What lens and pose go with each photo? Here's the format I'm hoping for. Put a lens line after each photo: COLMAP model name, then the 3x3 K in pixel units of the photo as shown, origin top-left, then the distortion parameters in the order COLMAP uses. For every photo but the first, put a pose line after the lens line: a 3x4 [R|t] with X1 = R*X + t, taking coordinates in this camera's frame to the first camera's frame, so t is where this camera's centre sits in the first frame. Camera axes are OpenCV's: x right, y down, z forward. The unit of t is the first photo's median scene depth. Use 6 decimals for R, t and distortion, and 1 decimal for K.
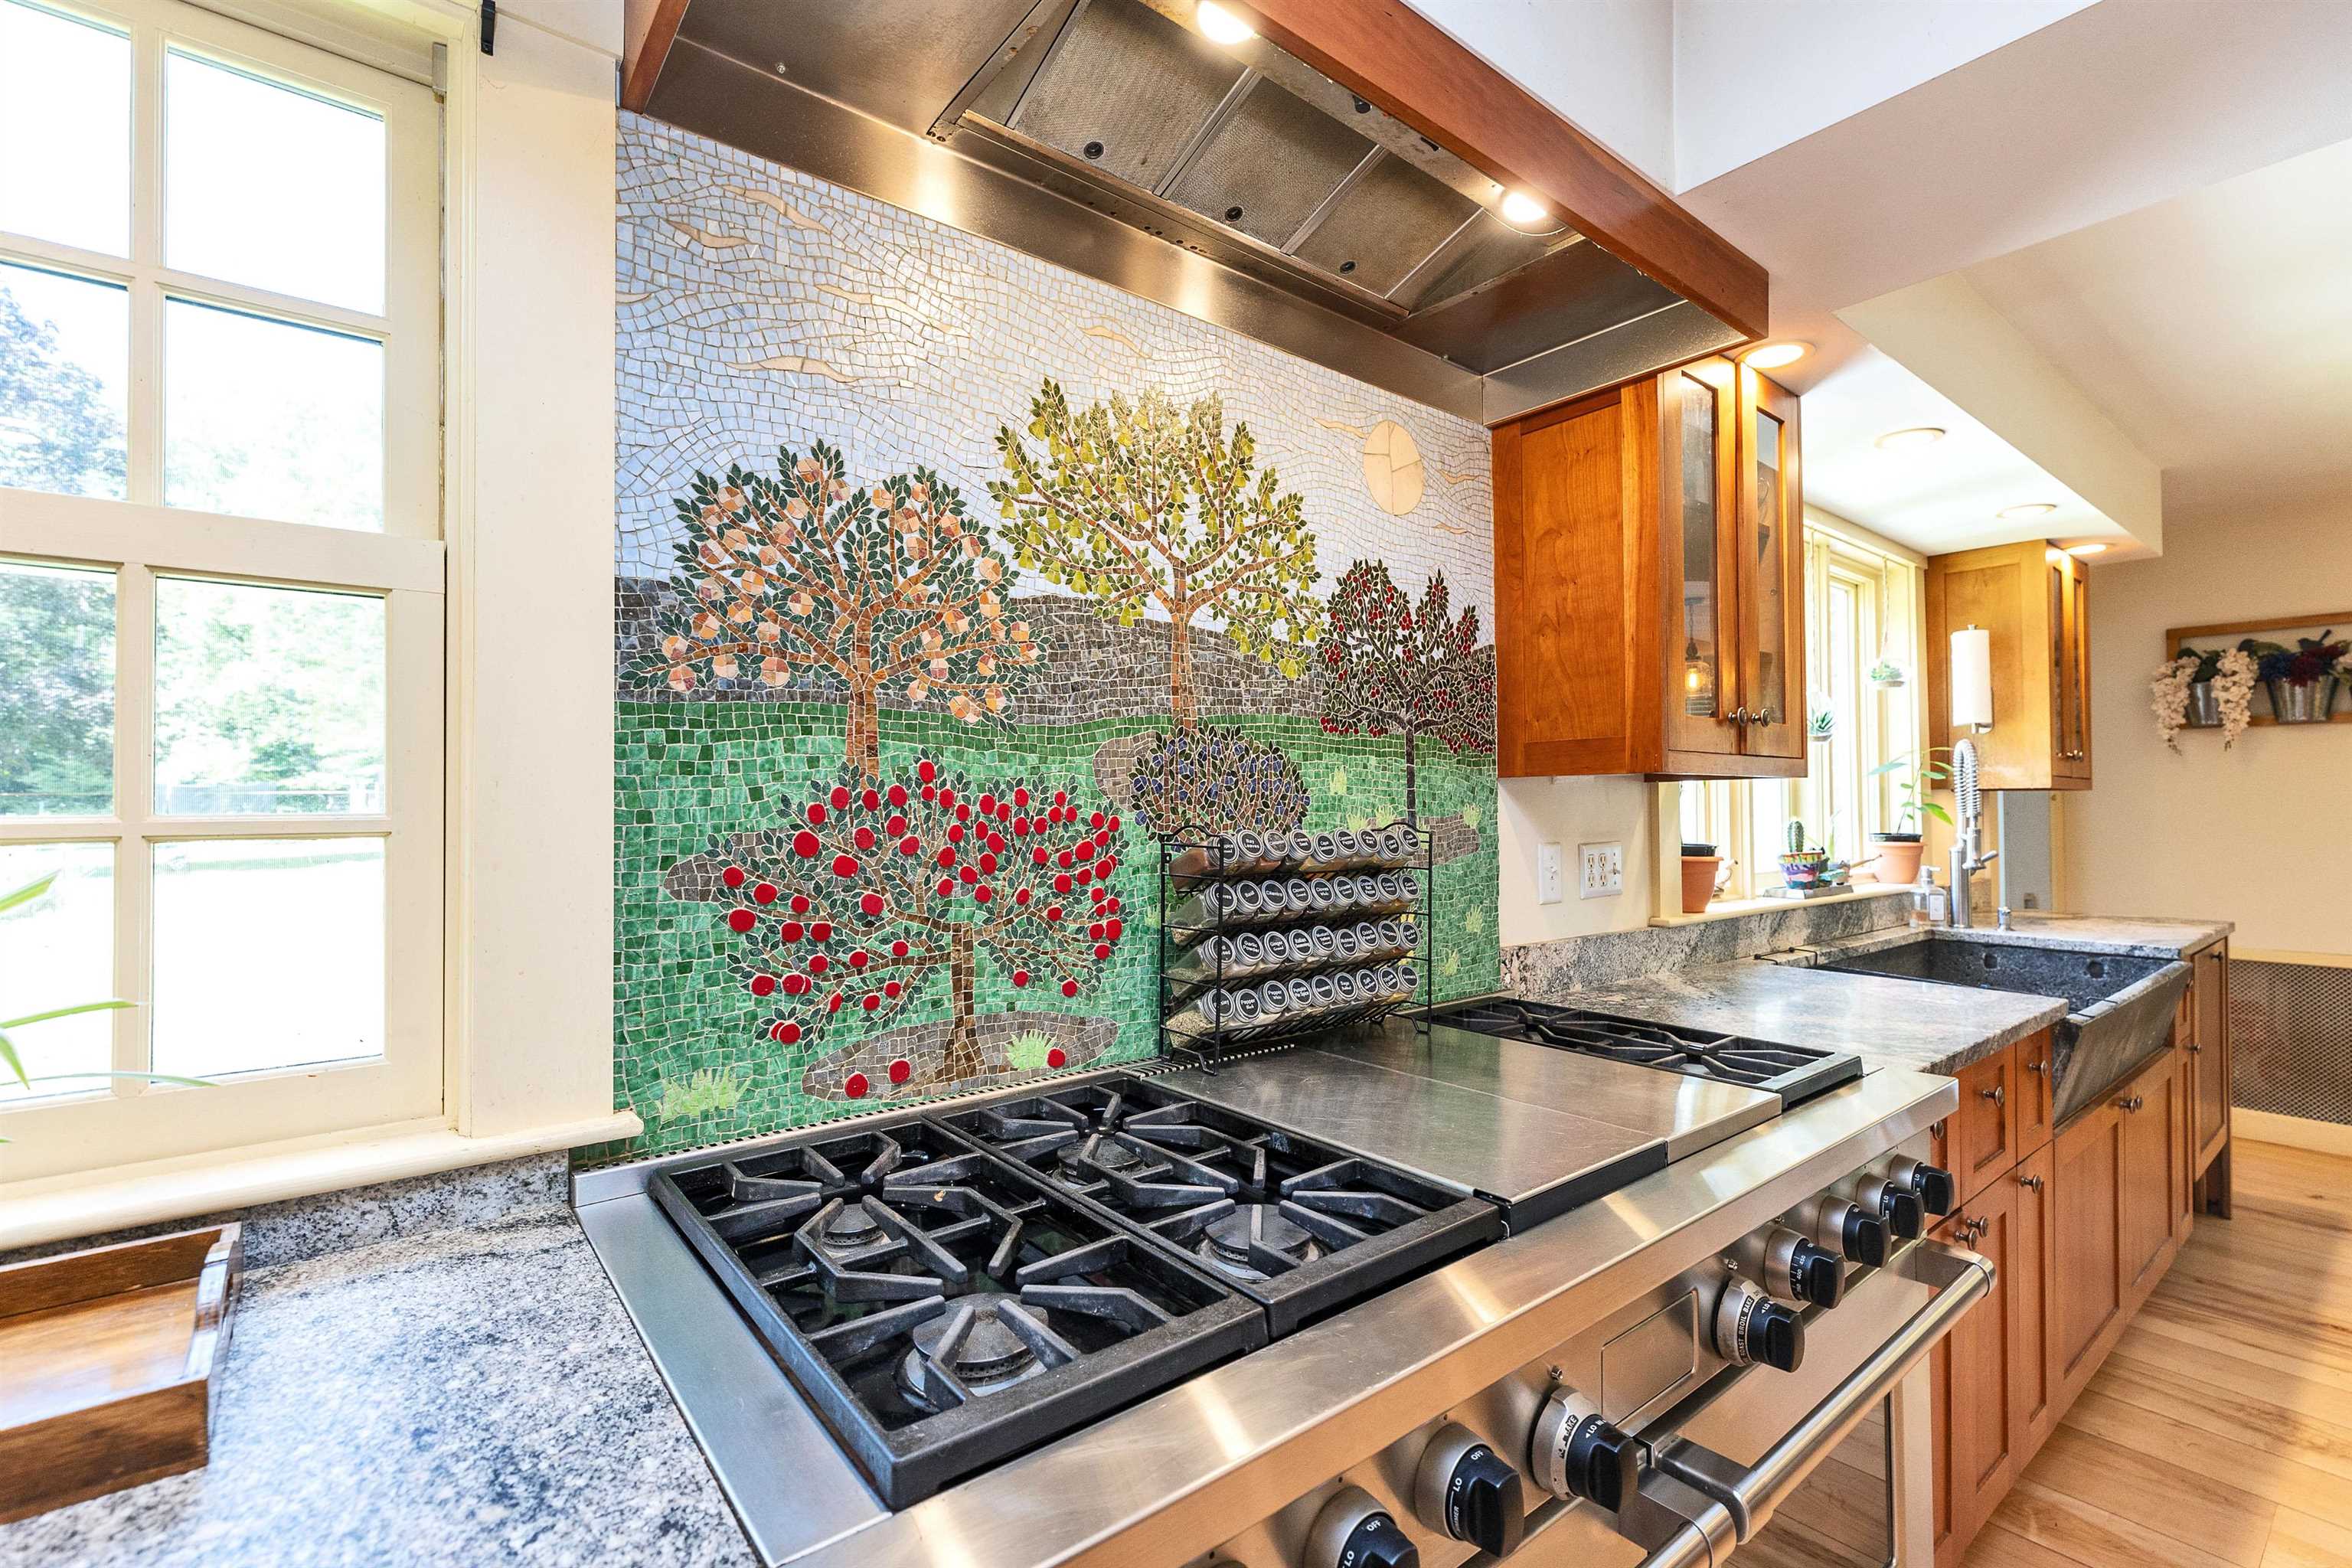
lens RADIAL K [[1057.2, 0, 1168.2], [0, 1057.2, 801.5], [0, 0, 1]] dist [-0.001067, 0.001069]
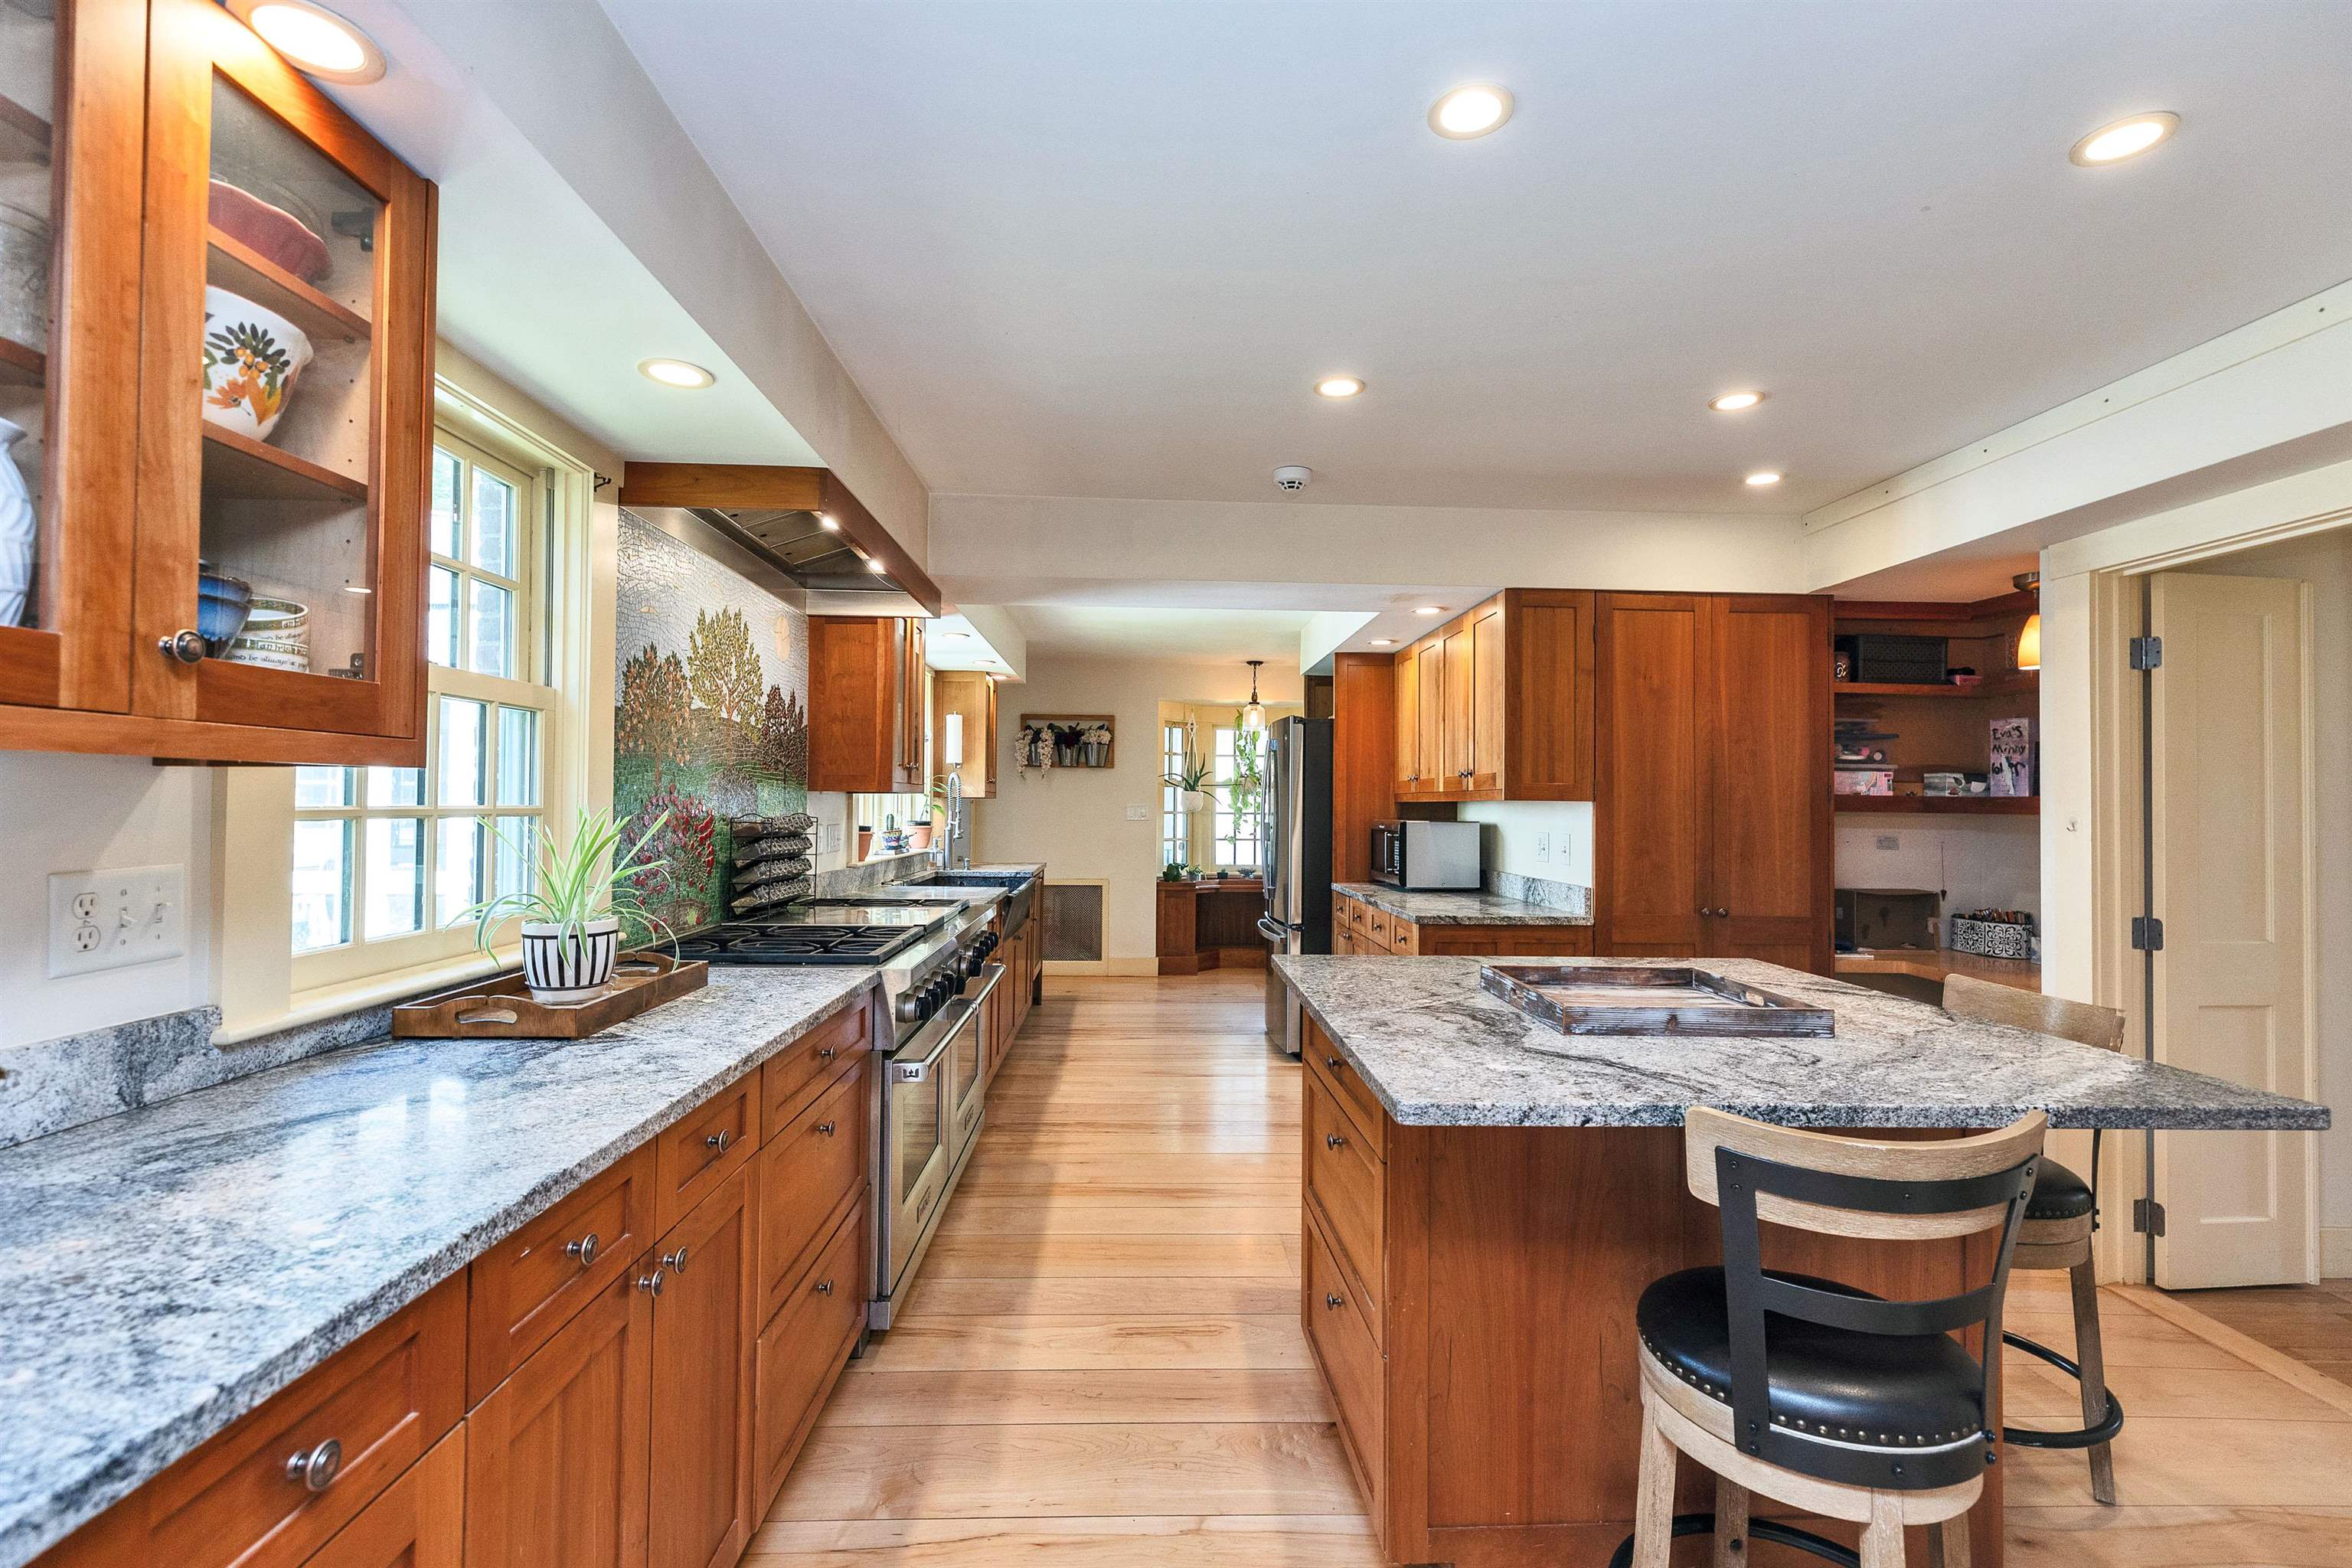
lens RADIAL K [[1057.2, 0, 1182.2], [0, 1057.2, 788.9], [0, 0, 1]] dist [-0.001067, 0.001069]
pose [[0.588516, 0.027303, 0.808024, -0.637688], [-0.024565, 0.999572, -0.015884, -0.008417], [-0.808112, -0.010501, 0.588935, -0.540585]]
